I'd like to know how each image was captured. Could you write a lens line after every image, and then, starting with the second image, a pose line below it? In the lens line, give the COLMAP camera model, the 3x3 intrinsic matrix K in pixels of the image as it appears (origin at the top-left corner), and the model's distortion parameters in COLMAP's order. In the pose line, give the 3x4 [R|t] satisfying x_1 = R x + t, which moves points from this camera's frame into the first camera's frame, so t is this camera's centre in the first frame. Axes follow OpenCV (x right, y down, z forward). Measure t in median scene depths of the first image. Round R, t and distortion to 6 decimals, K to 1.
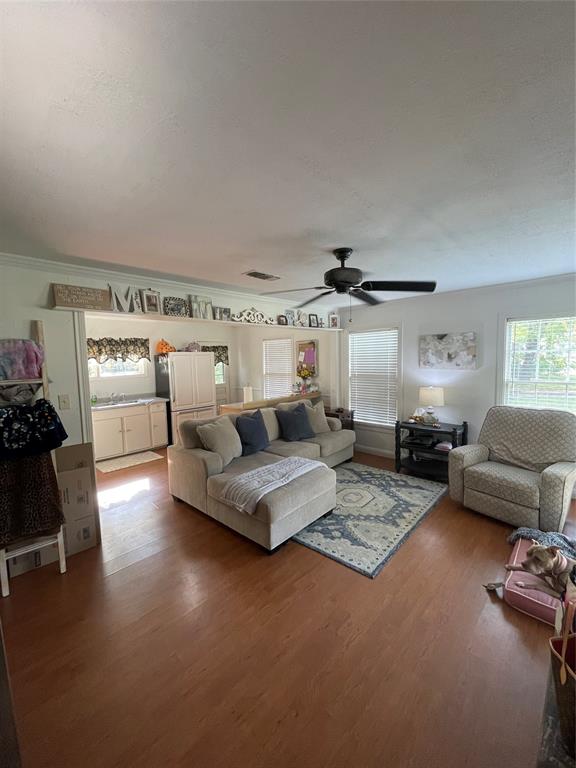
lens RADIAL K [[306.2, 0, 281.5], [0, 306.2, 385.3], [0, 0, 1]] dist [0.001851, -0.000030]
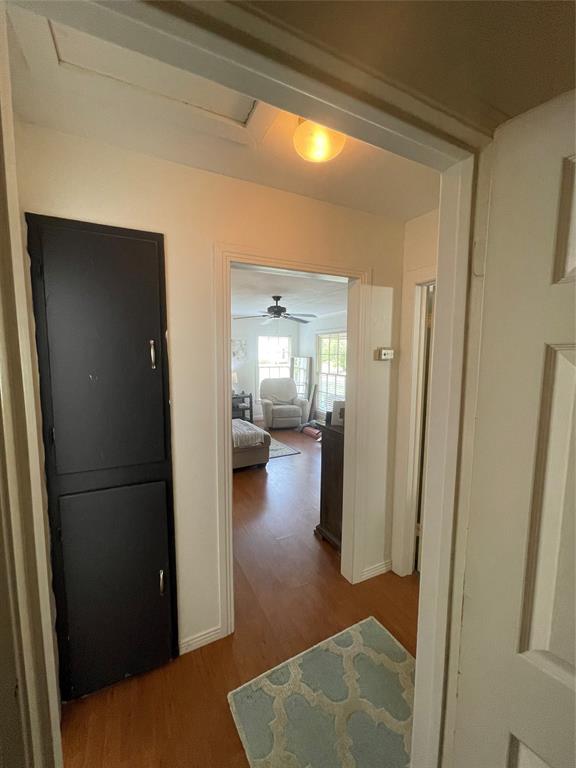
lens RADIAL K [[306.2, 0, 286.1], [0, 306.2, 385.1], [0, 0, 1]] dist [0.001851, -0.000030]
pose [[0.319178, -0.070849, 0.945043, -0.934568], [0.074258, 0.996005, 0.049590, 0.016169], [-0.944781, 0.054349, 0.323164, 0.192109]]
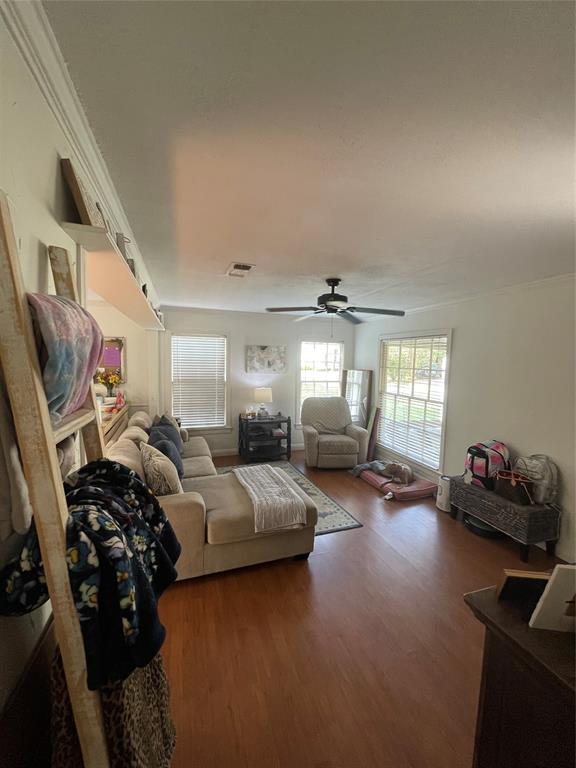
lens RADIAL K [[306.2, 0, 285.5], [0, 306.2, 380.1], [0, 0, 1]] dist [0.001851, -0.000030]
pose [[0.445717, -0.029267, 0.894695, -0.571512], [0.049460, 0.998744, 0.008031, -0.029883], [-0.893807, 0.040672, 0.446605, 0.351665]]
